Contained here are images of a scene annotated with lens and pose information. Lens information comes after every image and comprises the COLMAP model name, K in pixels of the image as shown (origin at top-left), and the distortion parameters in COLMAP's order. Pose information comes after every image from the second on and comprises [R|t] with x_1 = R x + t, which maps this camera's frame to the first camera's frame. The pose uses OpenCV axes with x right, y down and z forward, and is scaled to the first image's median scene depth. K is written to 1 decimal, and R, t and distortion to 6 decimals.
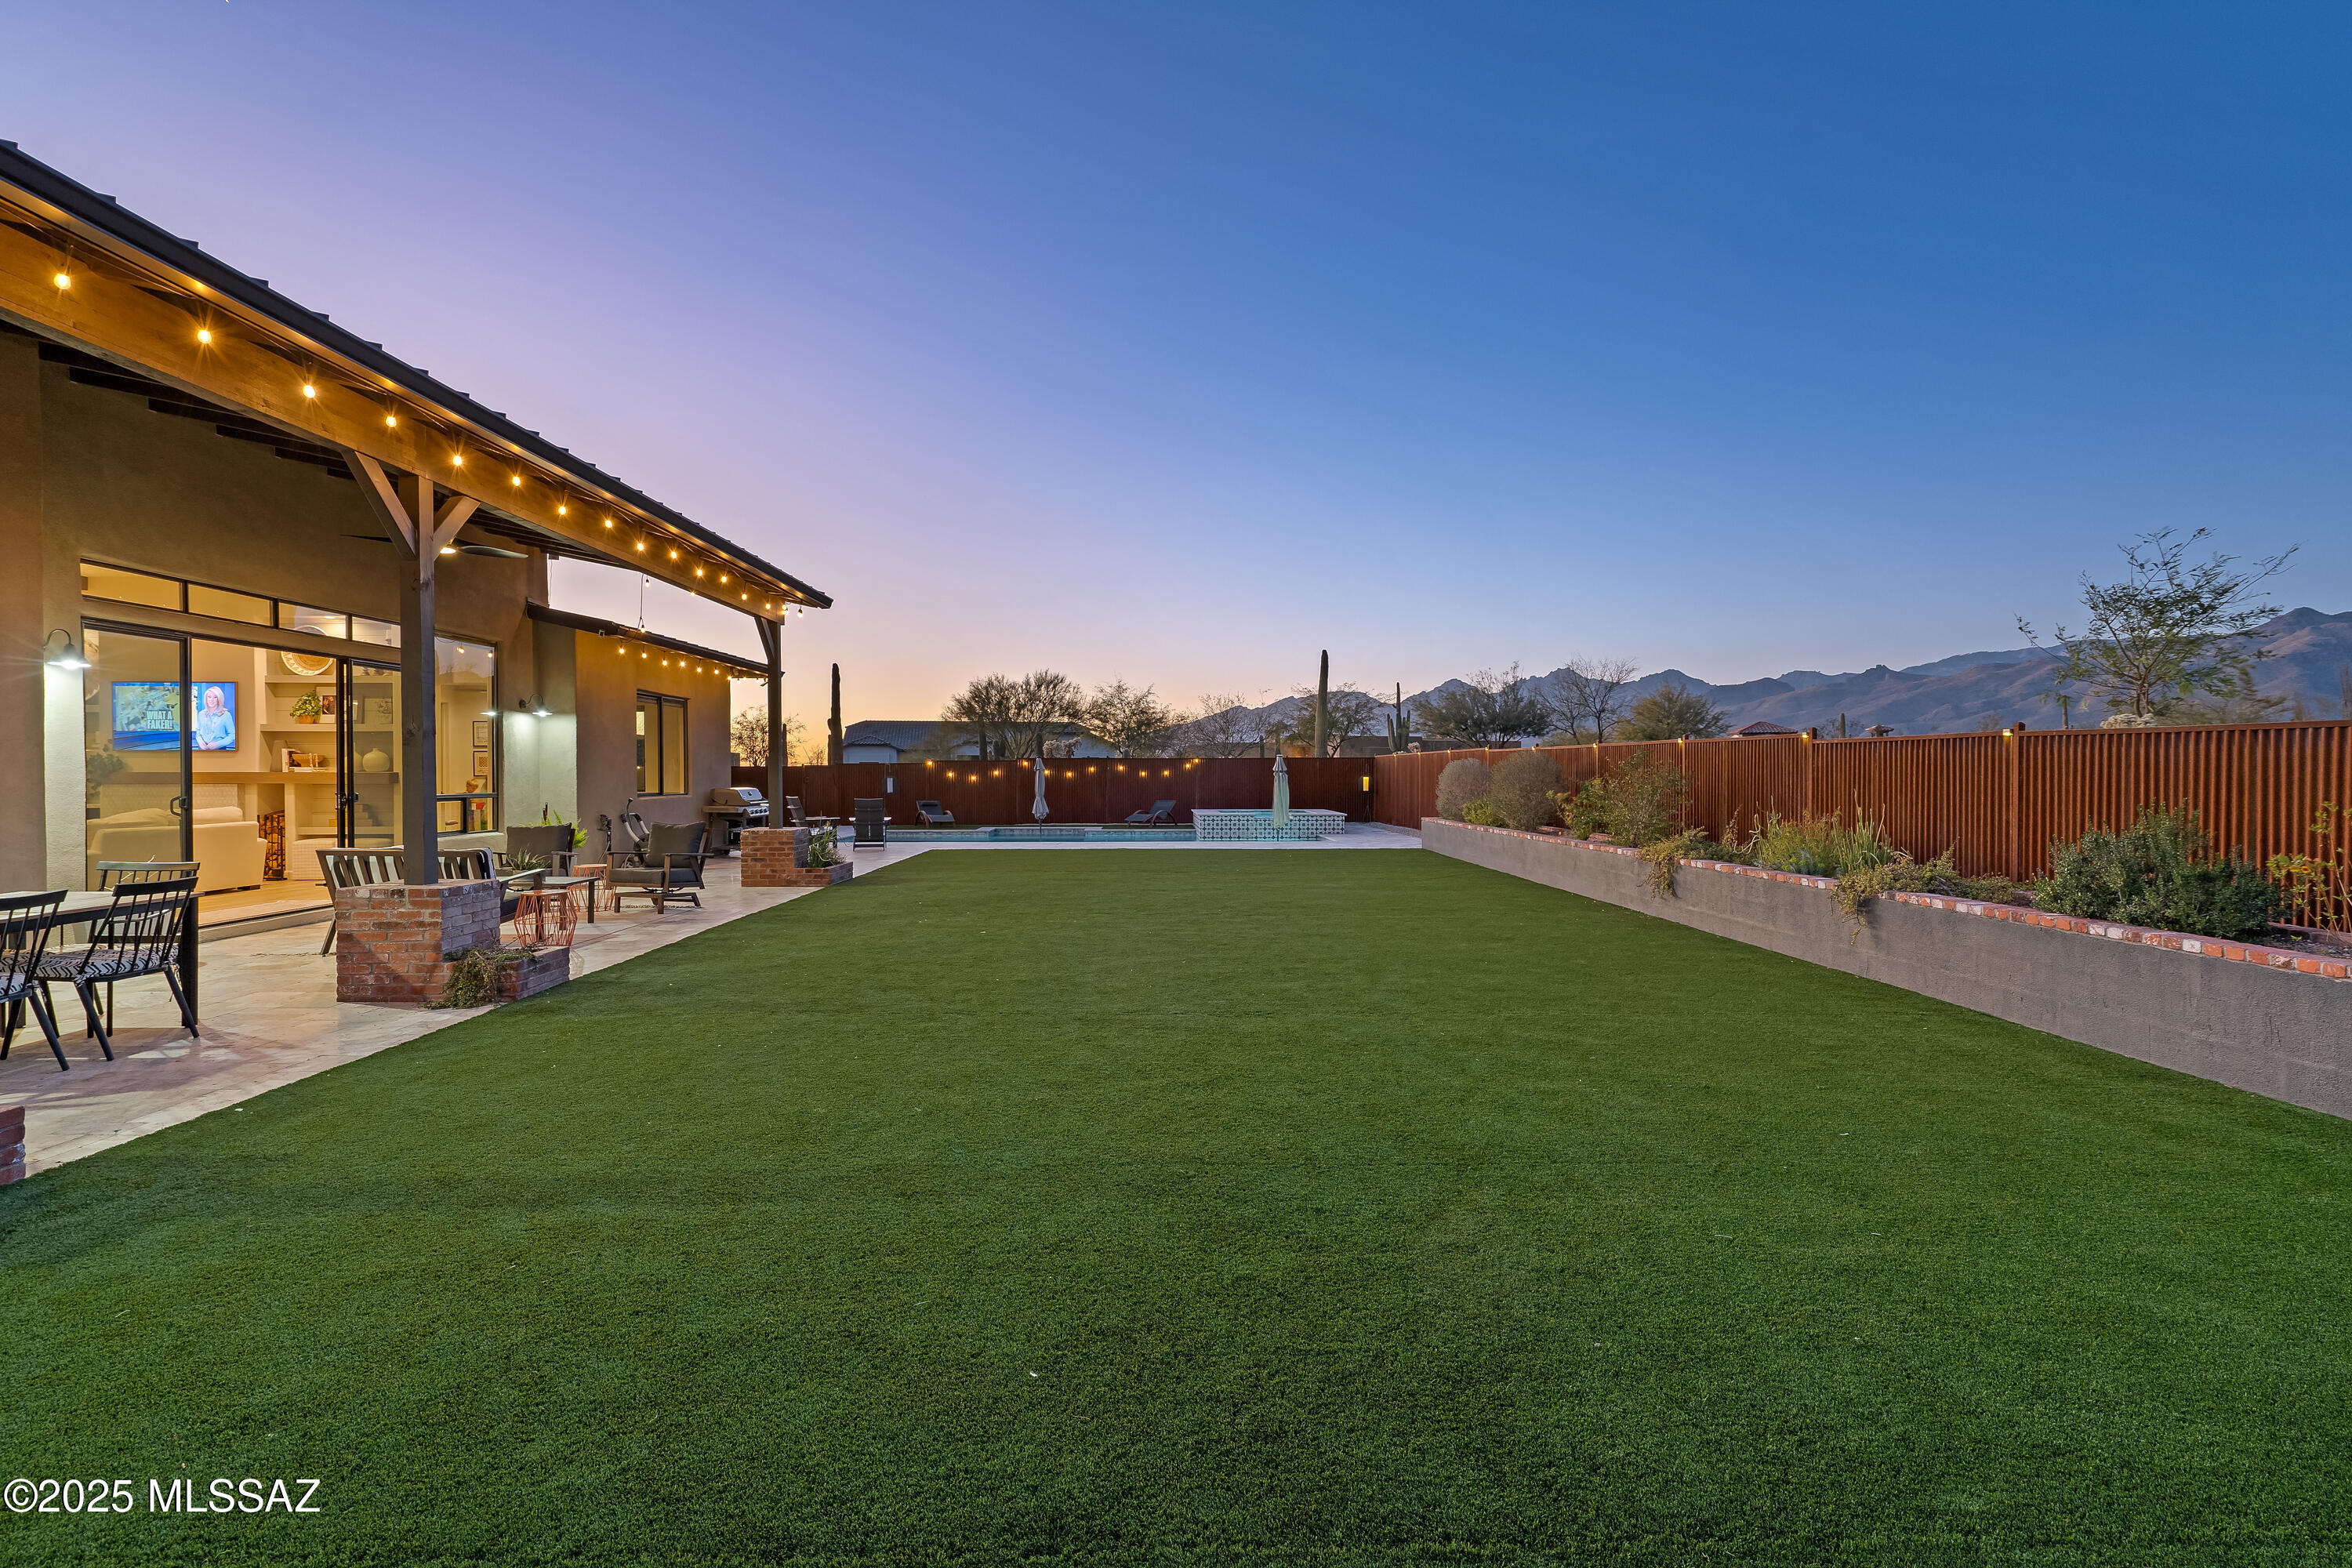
lens RADIAL K [[1096.4, 0, 1181.0], [0, 1096.4, 781.3], [0, 0, 1]] dist [-0.002857, 0.000263]
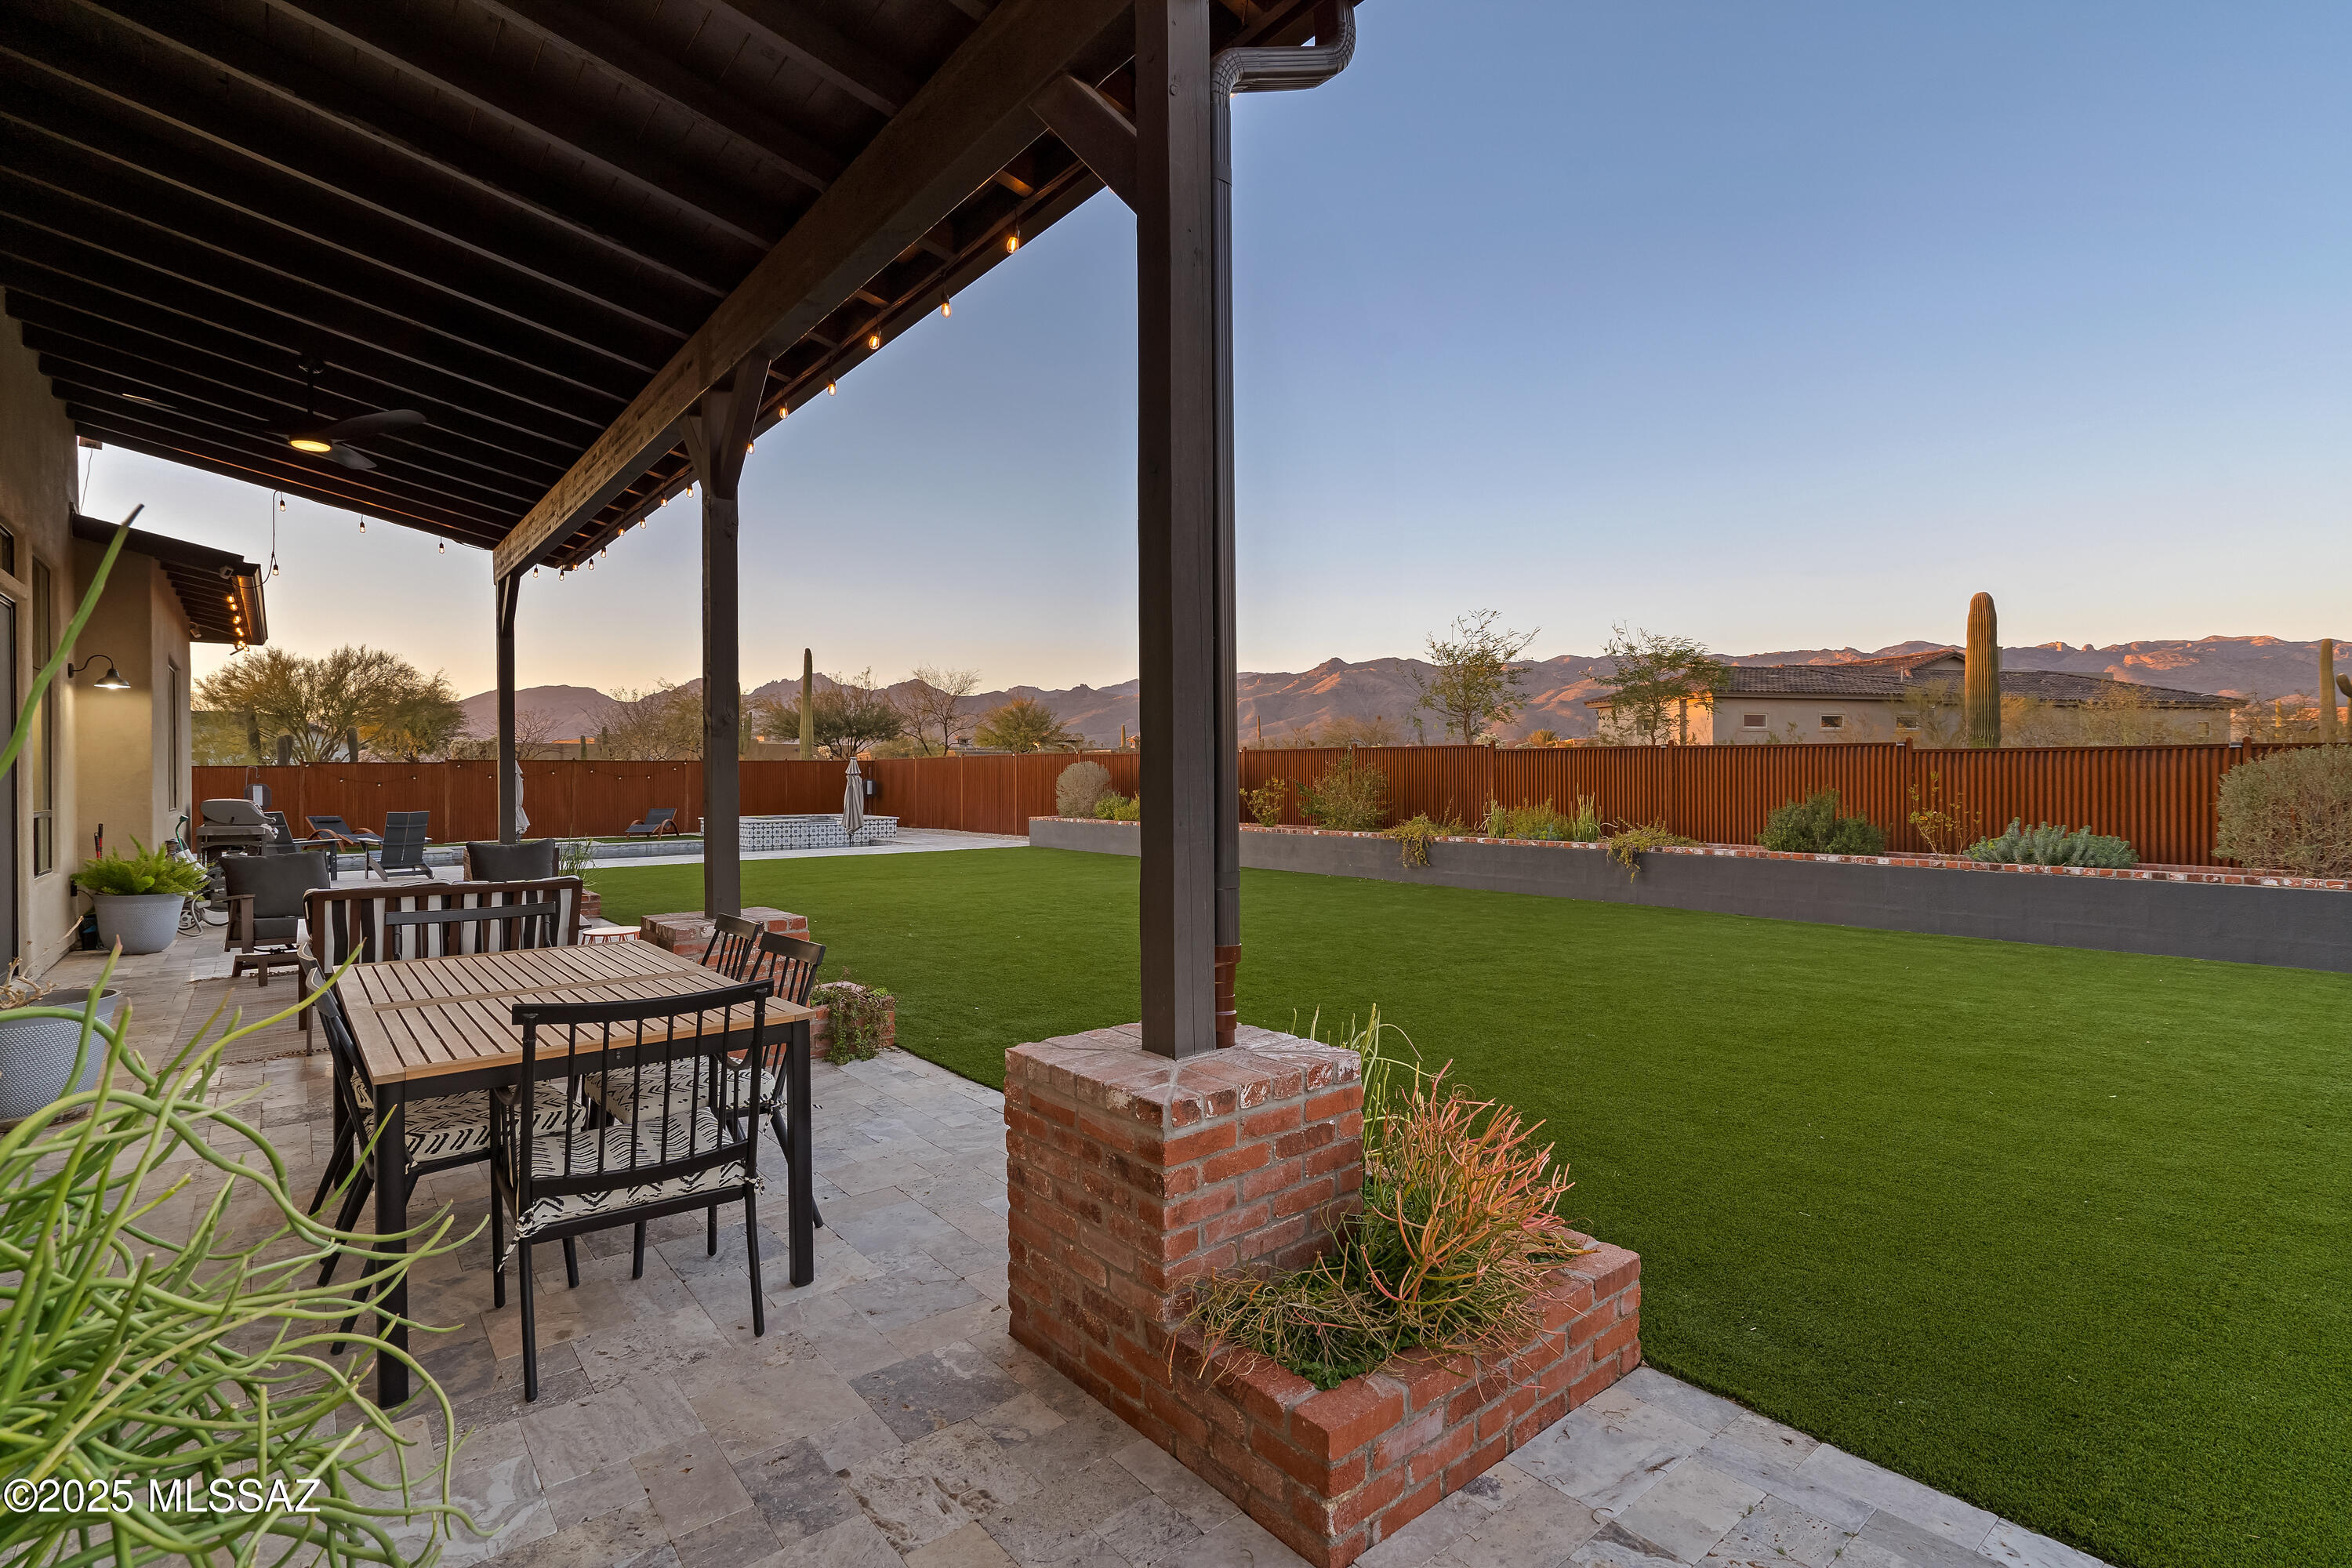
lens RADIAL K [[1096.4, 0, 1181.0], [0, 1096.4, 781.3], [0, 0, 1]] dist [-0.002857, 0.000263]
pose [[0.791194, -0.007414, 0.611520, -0.478606], [0.009923, 0.999951, -0.000715, 0.000869], [-0.611485, 0.006633, 0.791228, 0.099589]]
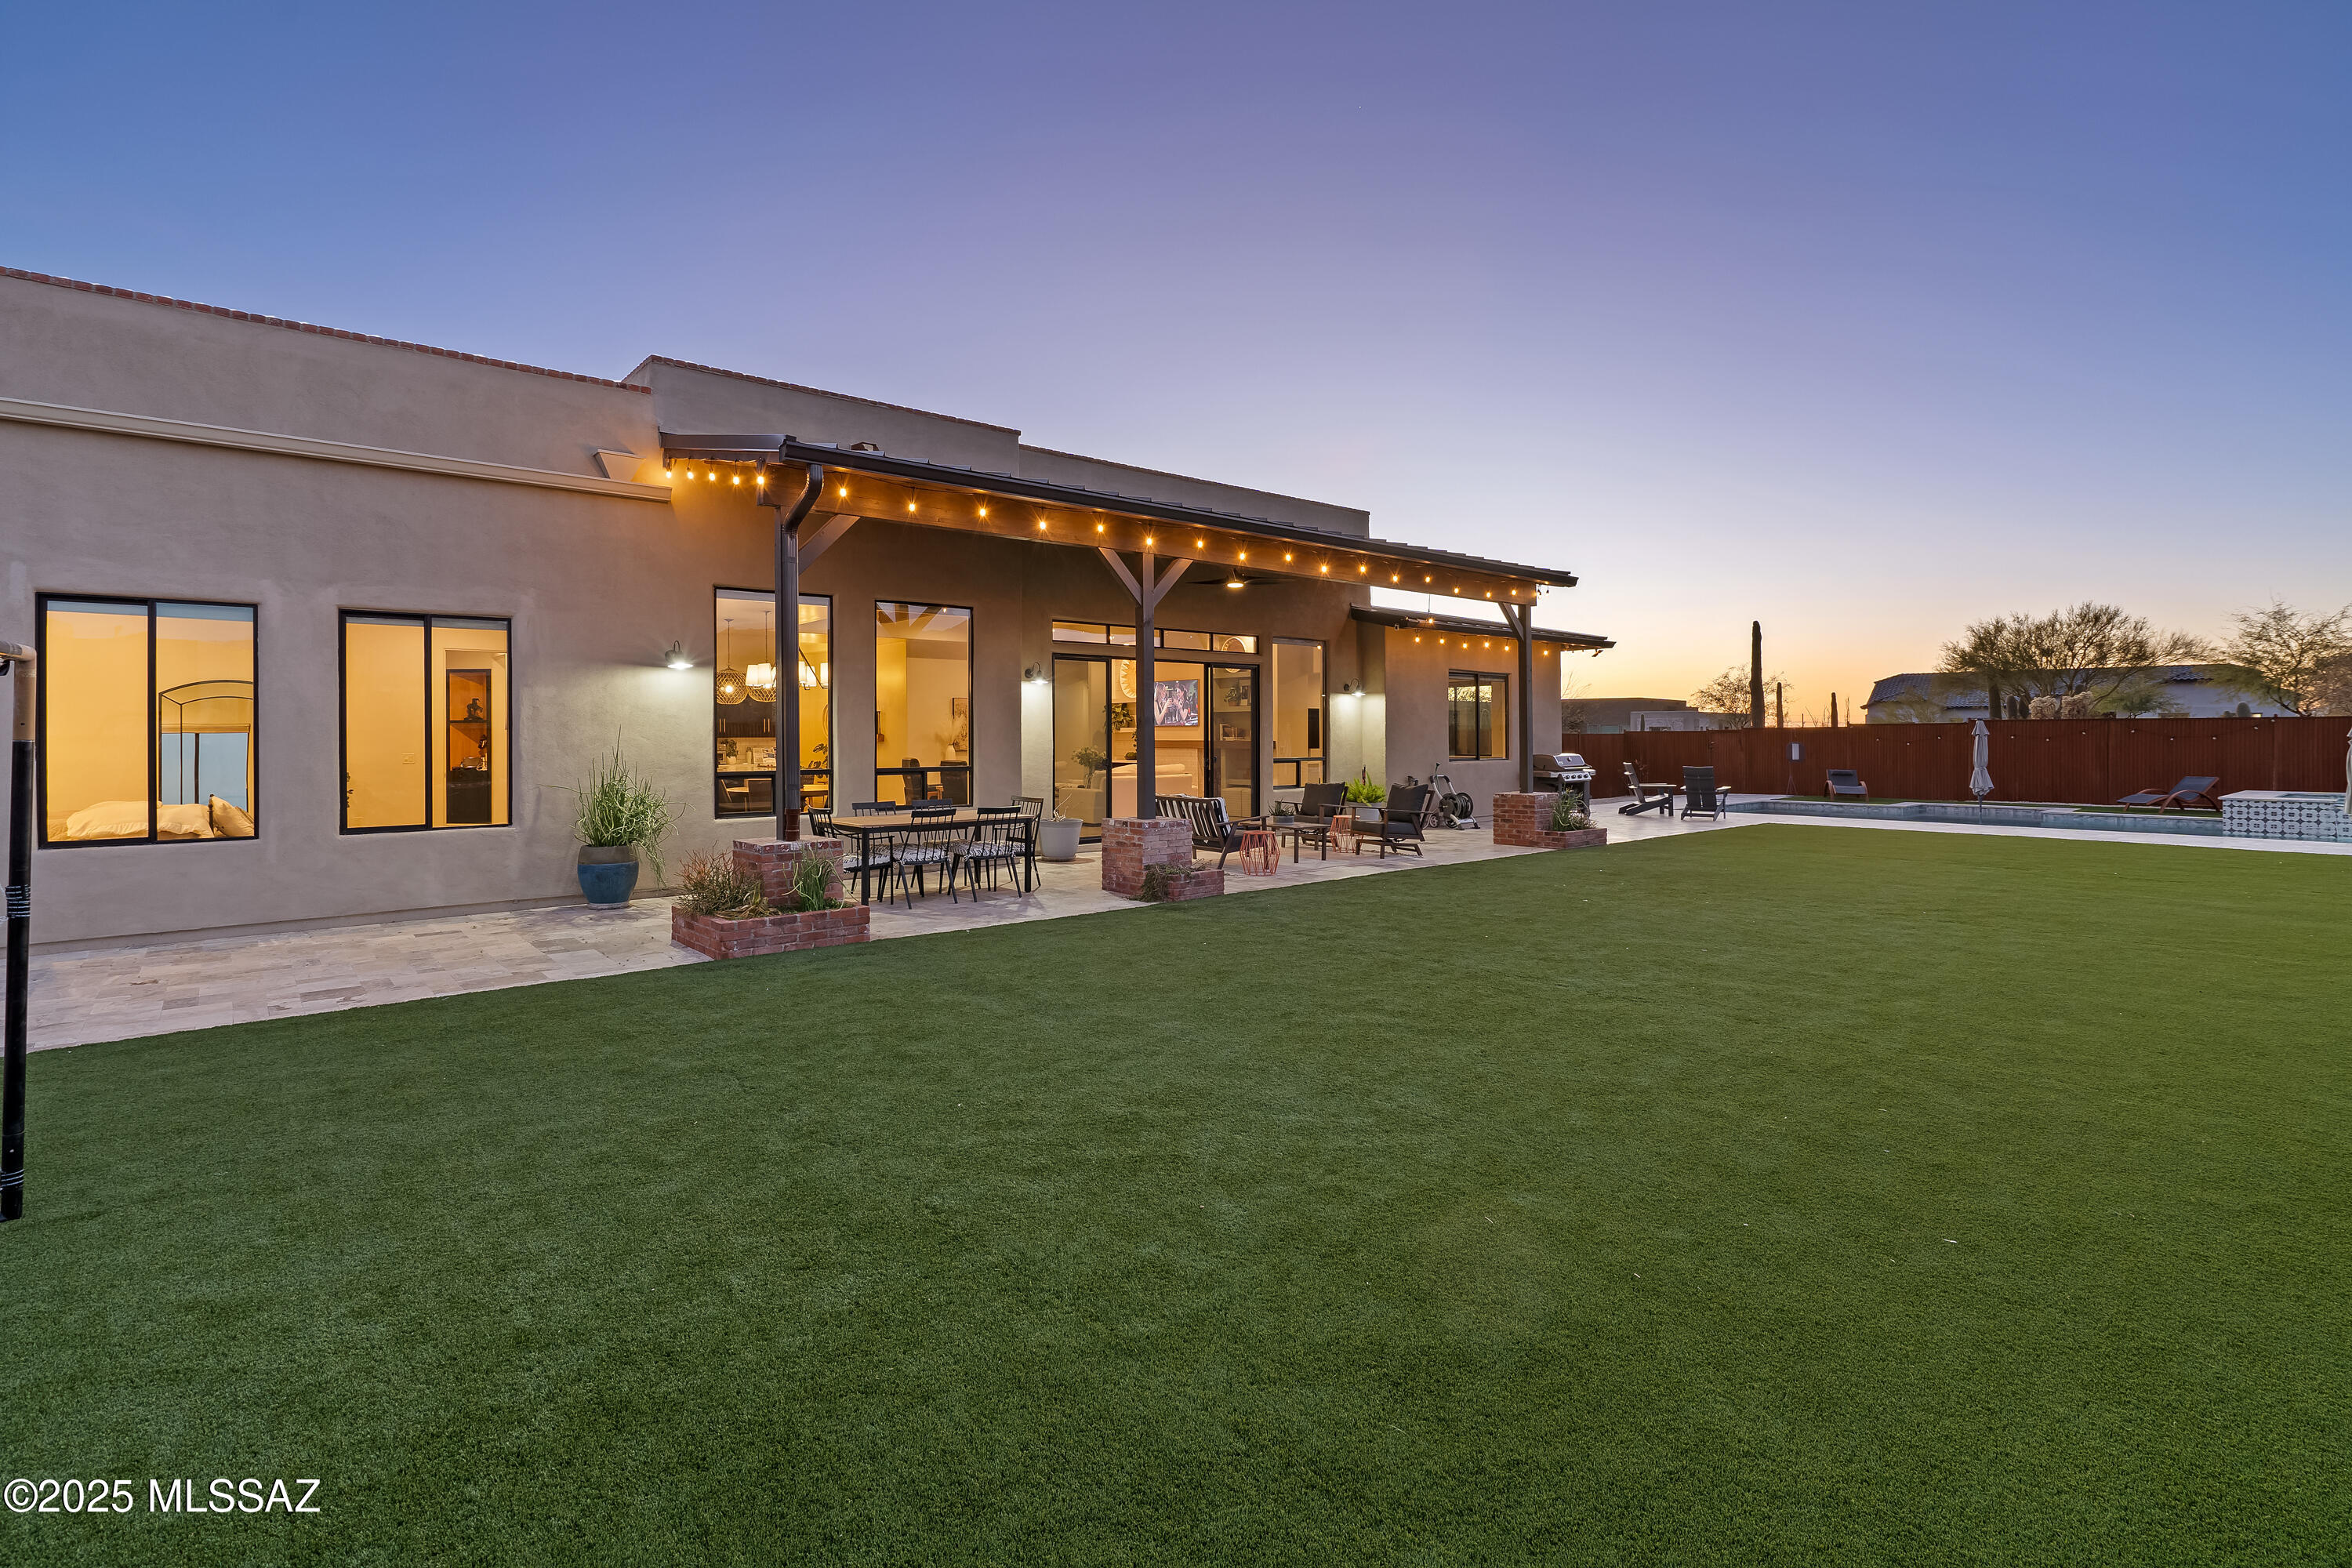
lens RADIAL K [[1120.6, 0, 1180.2], [0, 1120.6, 733.8], [0, 0, 1]] dist [0.000614, 0.000306]
pose [[0.633733, -0.001958, -0.773549, 0.280889], [-0.003900, 0.999976, -0.005726, -0.008399], [0.773542, 0.006646, 0.633710, 0.025013]]
